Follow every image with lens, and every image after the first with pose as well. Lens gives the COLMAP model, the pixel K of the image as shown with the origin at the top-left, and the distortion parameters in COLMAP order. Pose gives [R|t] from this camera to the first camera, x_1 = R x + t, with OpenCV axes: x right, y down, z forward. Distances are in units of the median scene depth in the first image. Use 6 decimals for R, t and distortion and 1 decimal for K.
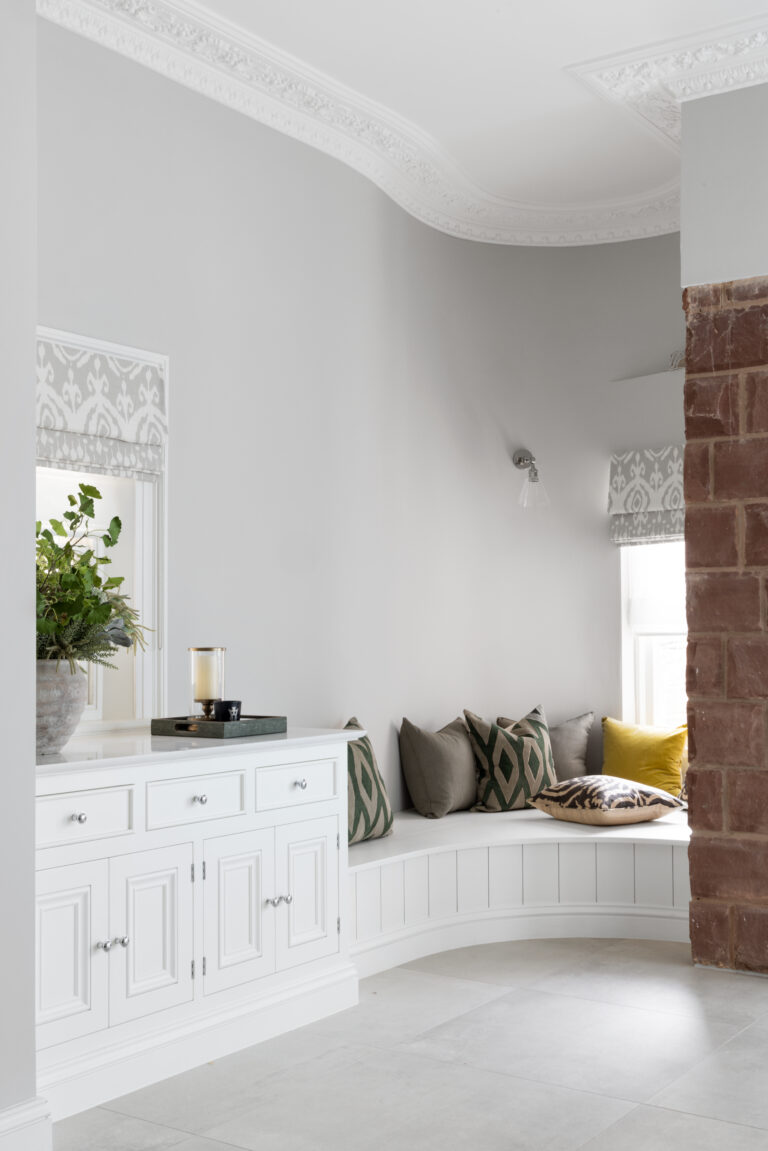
lens RADIAL K [[1304.3, 0, 384.1], [0, 1304.3, 595.5], [0, 0, 1]] dist [-0.009639, -0.007061]
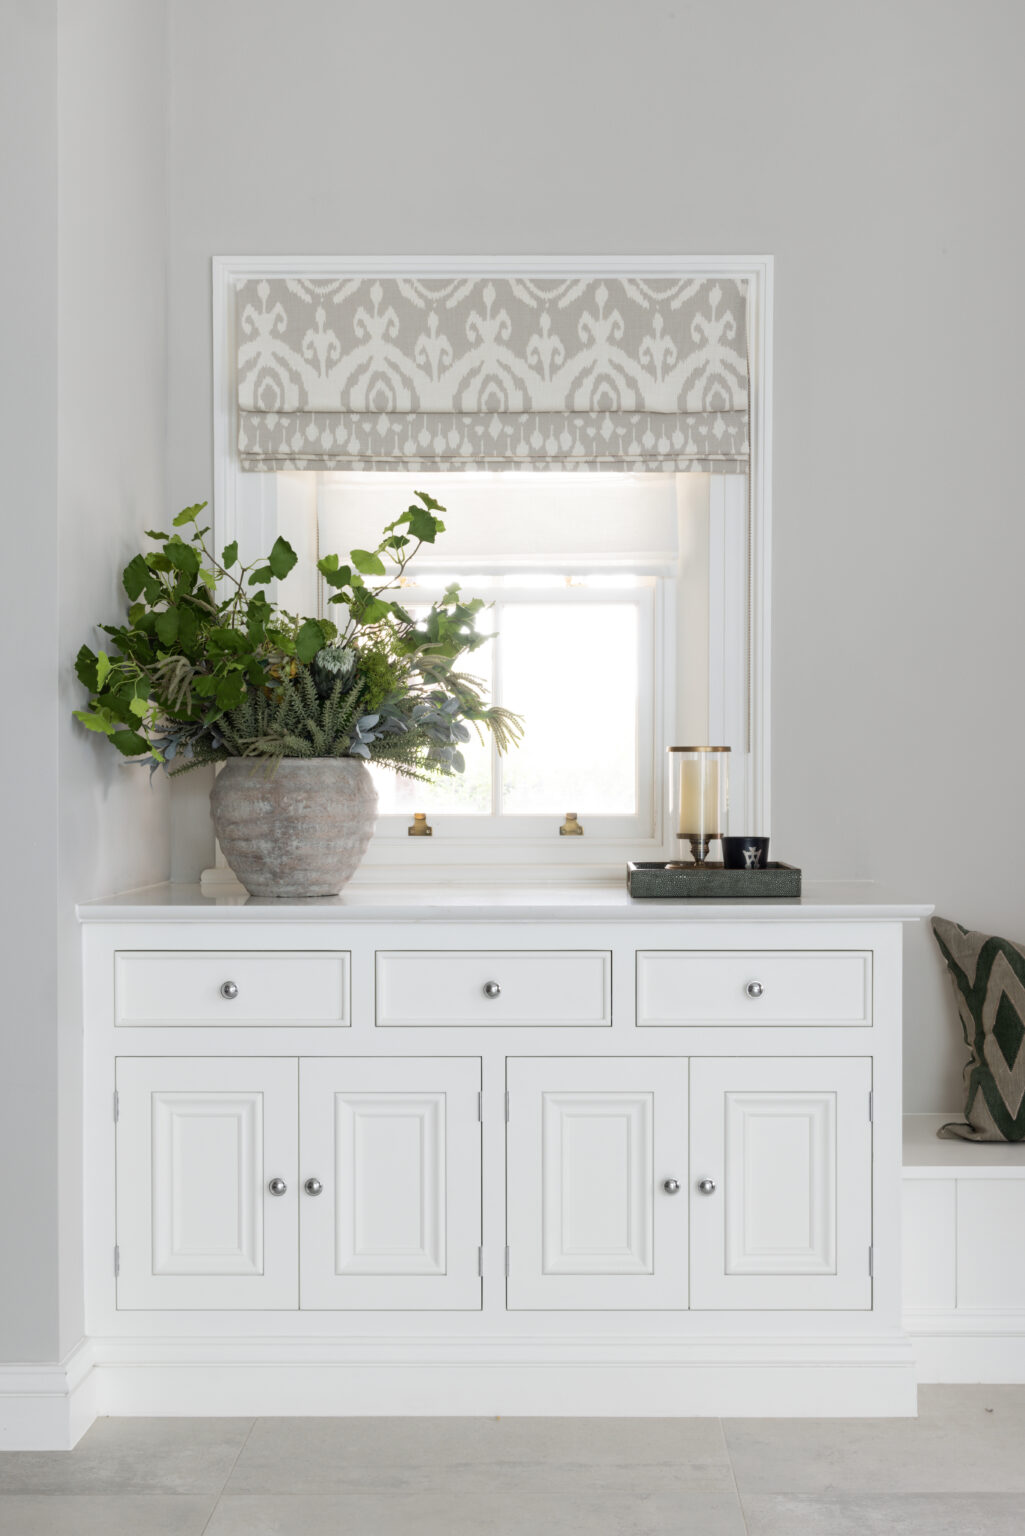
lens RADIAL K [[1813.3, 0, 512.6], [0, 1813.3, 837.5], [0, 0, 1]] dist [-0.023525, -0.009423]
pose [[0.580007, 0.029124, -0.814091, 0.482392], [0.023464, 0.998349, 0.052433, 0.036772], [0.814274, -0.049513, 0.578366, 0.459653]]
